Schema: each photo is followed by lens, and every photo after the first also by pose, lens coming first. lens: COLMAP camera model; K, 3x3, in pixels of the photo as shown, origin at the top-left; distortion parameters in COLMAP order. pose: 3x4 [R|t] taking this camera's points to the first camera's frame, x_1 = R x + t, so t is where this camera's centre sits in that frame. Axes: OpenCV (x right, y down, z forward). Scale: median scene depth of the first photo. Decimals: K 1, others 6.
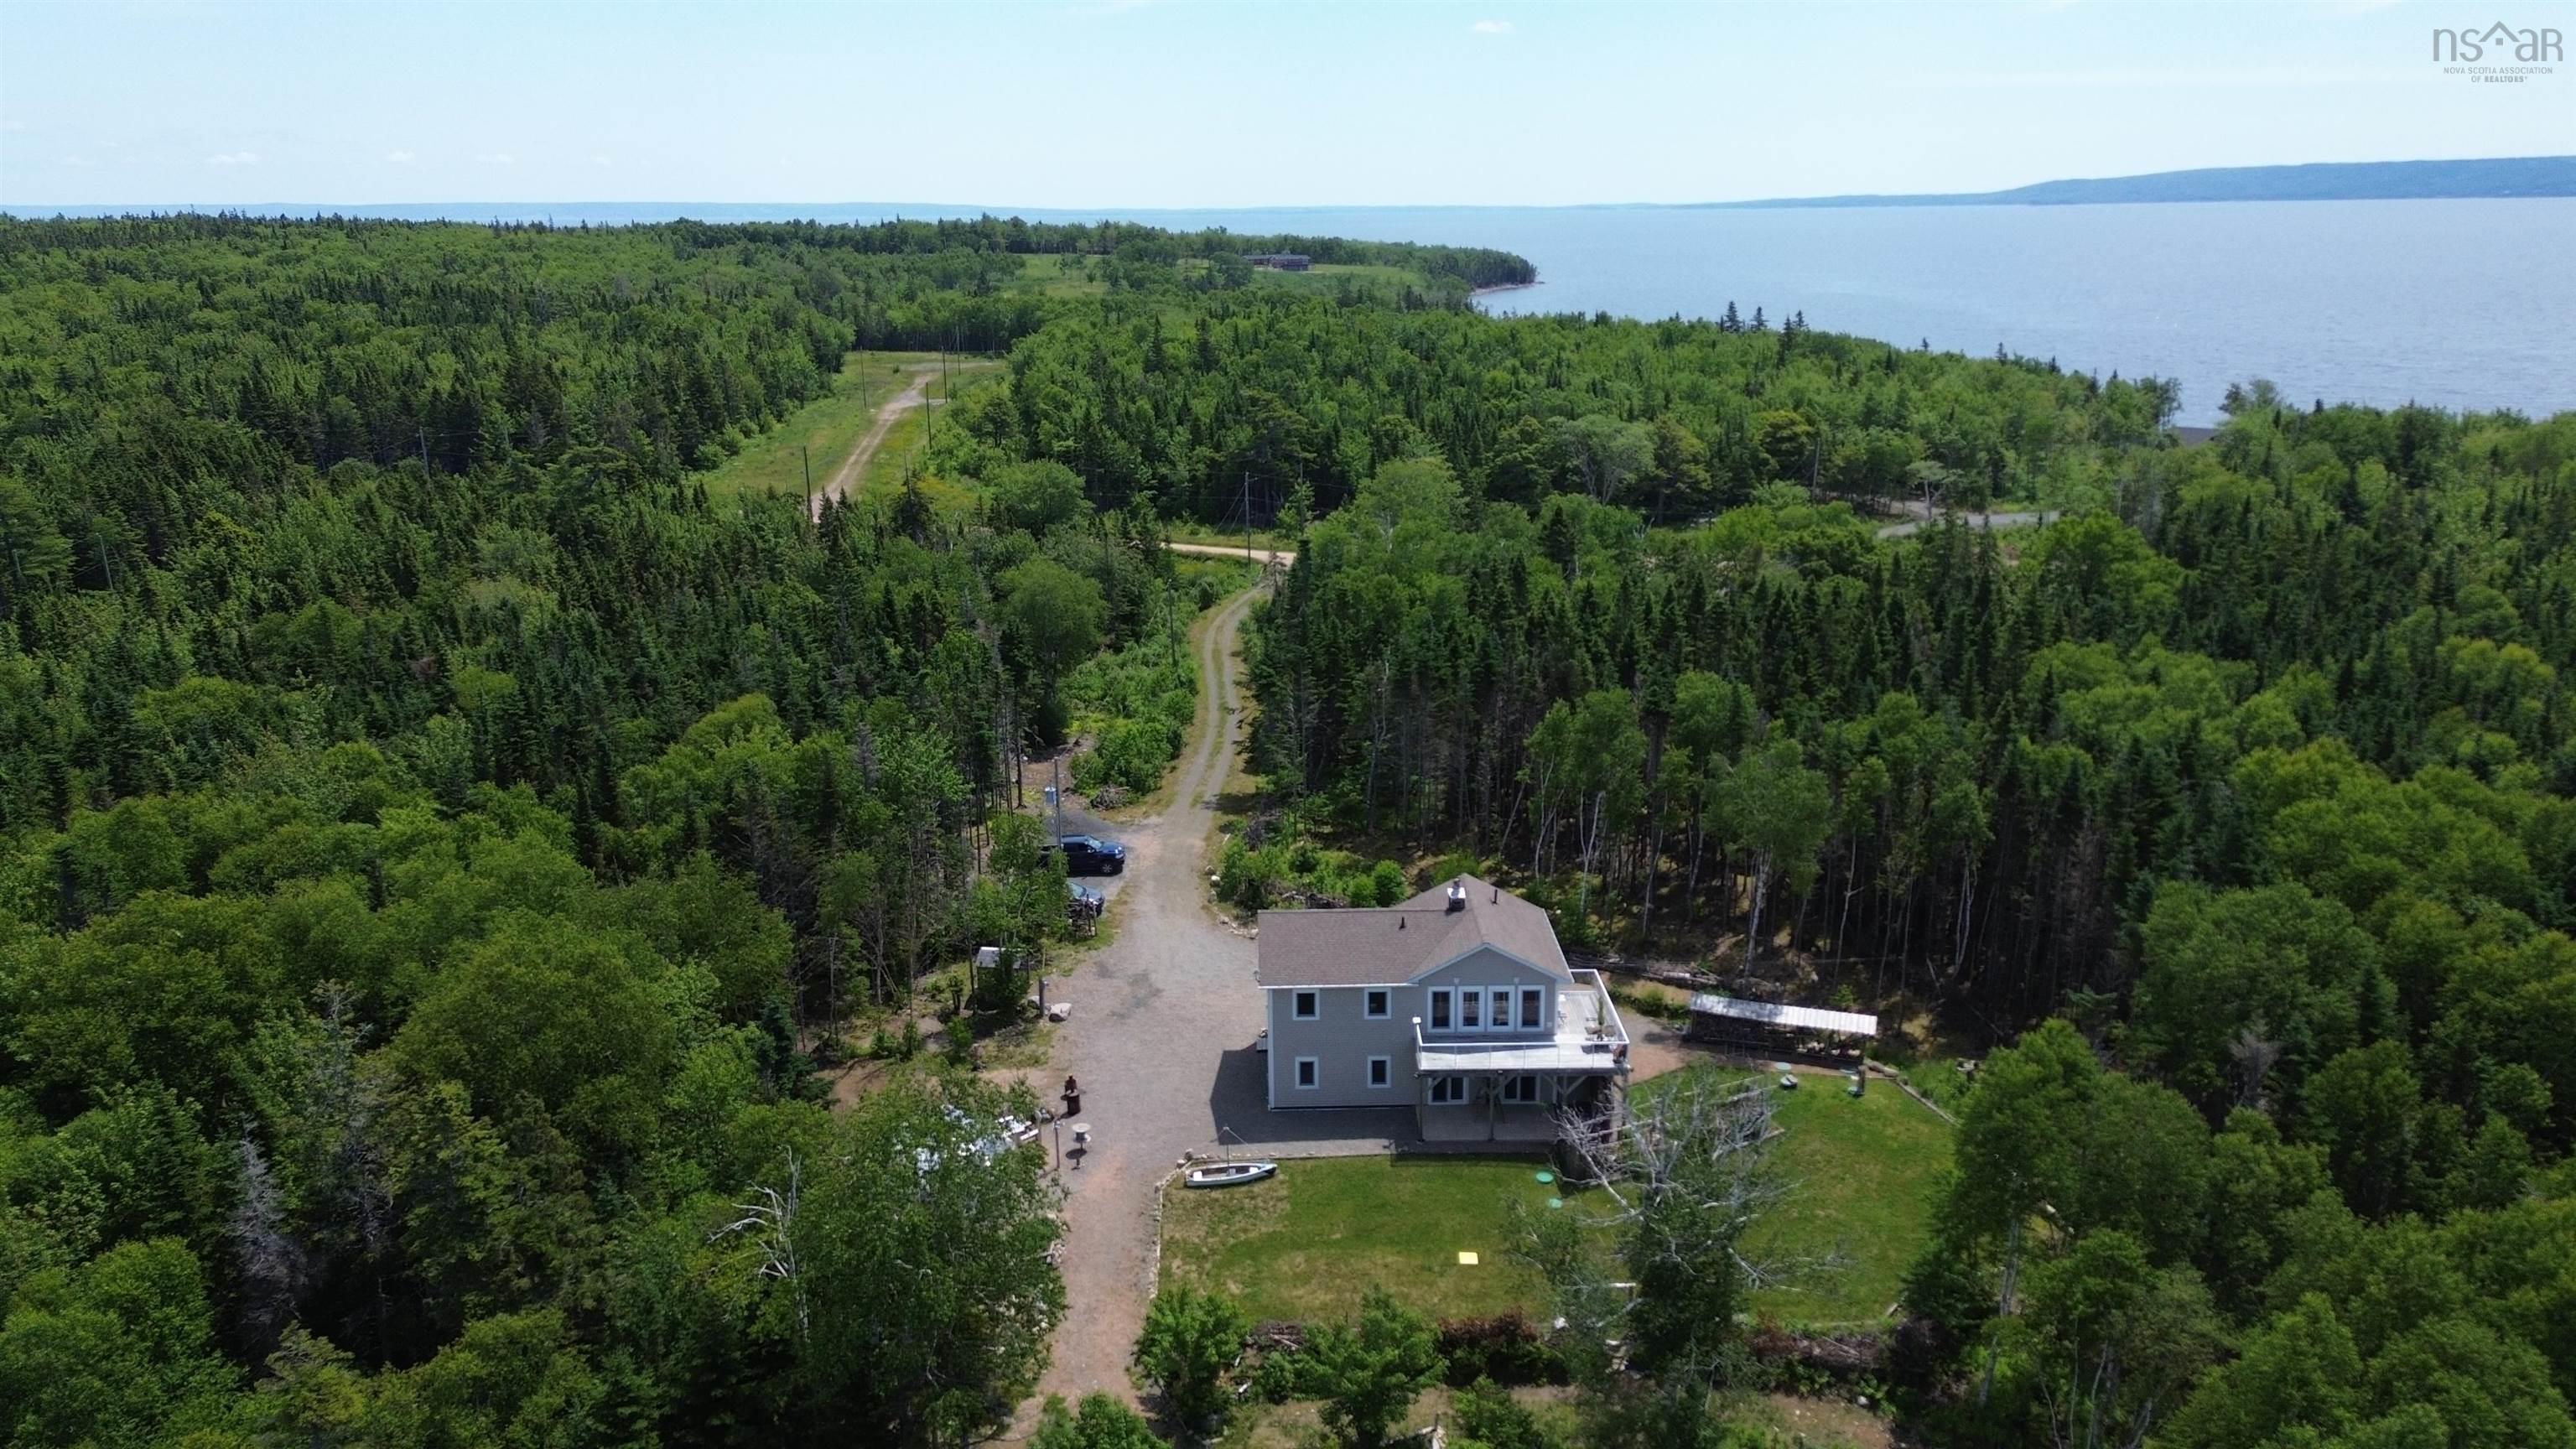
lens RADIAL K [[1809.7, 0, 1288.0], [0, 1809.7, 724.5], [0, 0, 1]] dist [0.104365, -0.108341]
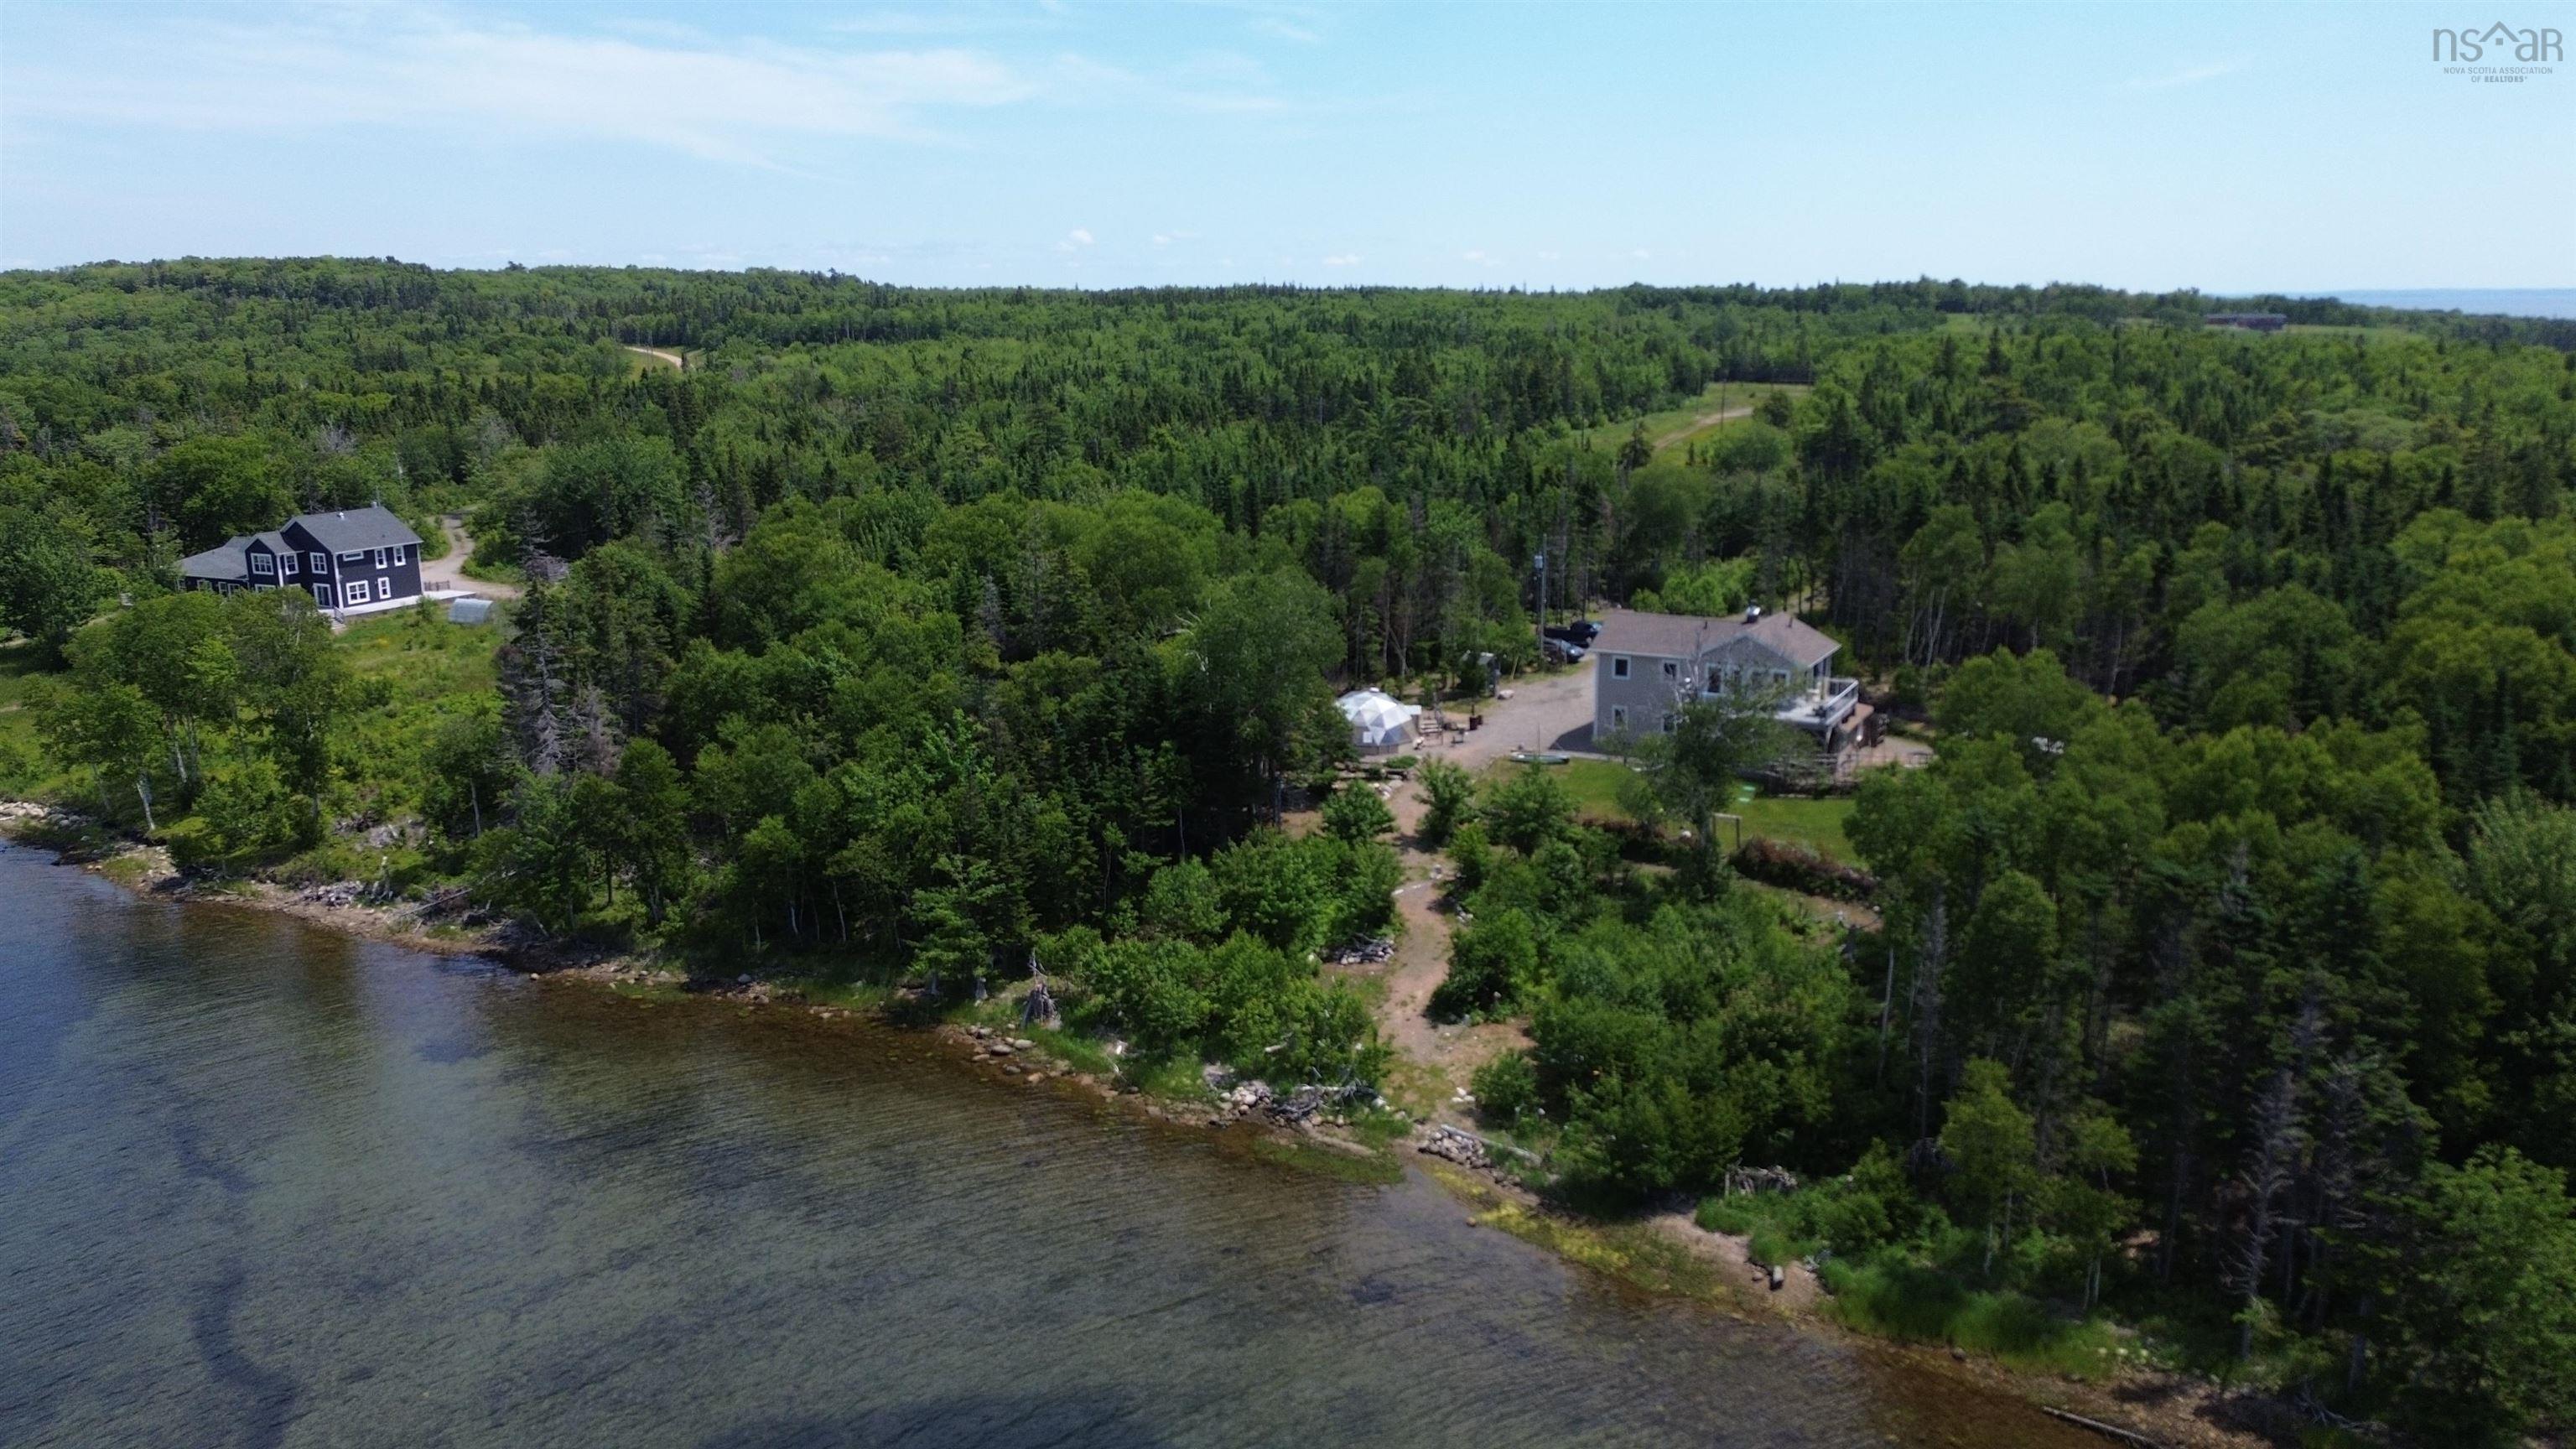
lens RADIAL K [[1809.7, 0, 1288.0], [0, 1809.7, 724.5], [0, 0, 1]] dist [0.104365, -0.108341]
pose [[0.866465, 0.117641, -0.485180, 0.444740], [-0.139827, 0.990129, -0.009636, 0.228114], [0.479257, 0.076191, 0.874361, -0.358280]]
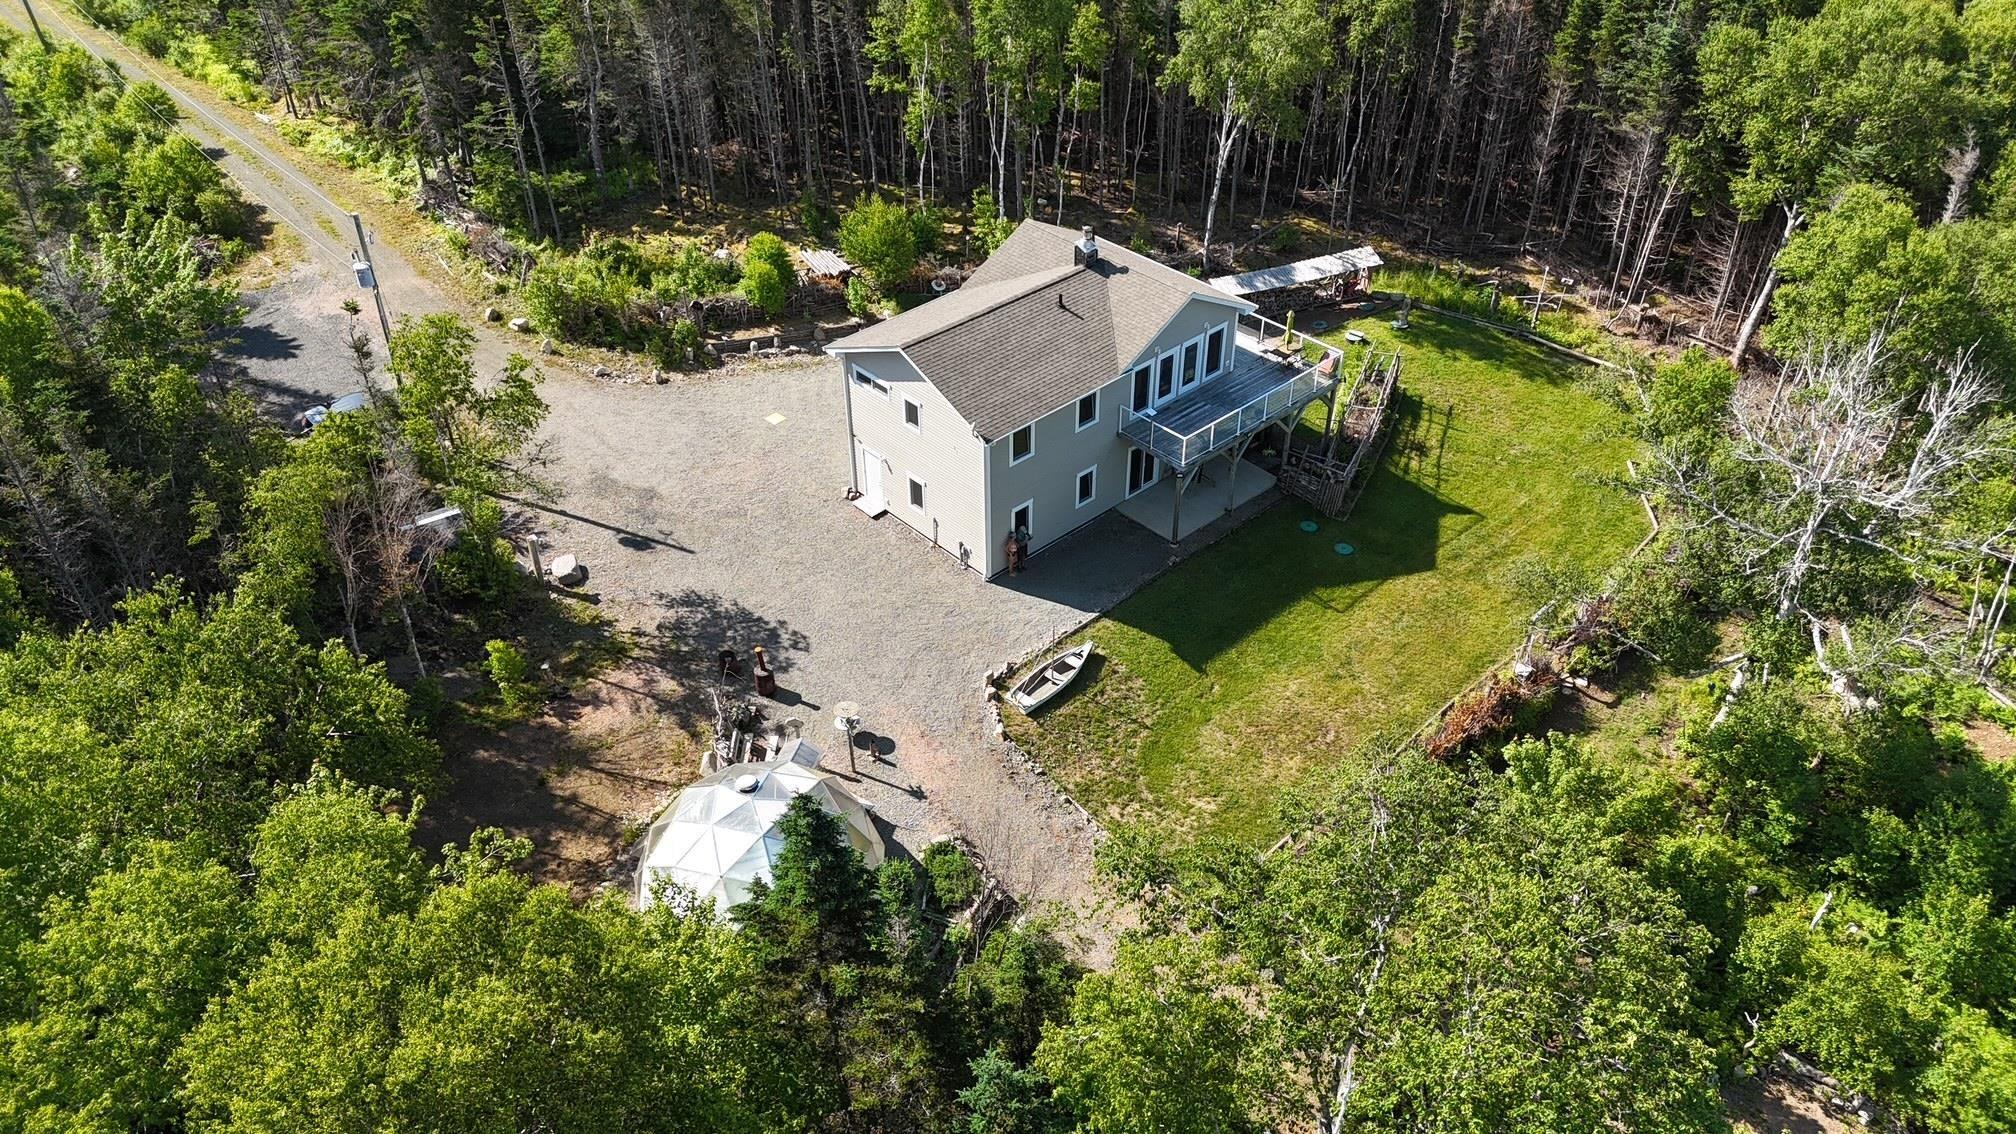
lens RADIAL K [[1487.1, 0, 1008.0], [0, 1487.1, 567.0], [0, 0, 1]] dist [0.093401, -0.089755]
pose [[0.746226, -0.398816, 0.533004, -0.321484], [0.180055, 0.891752, 0.415162, -0.057161], [-0.640880, -0.213834, 0.737257, 0.477943]]
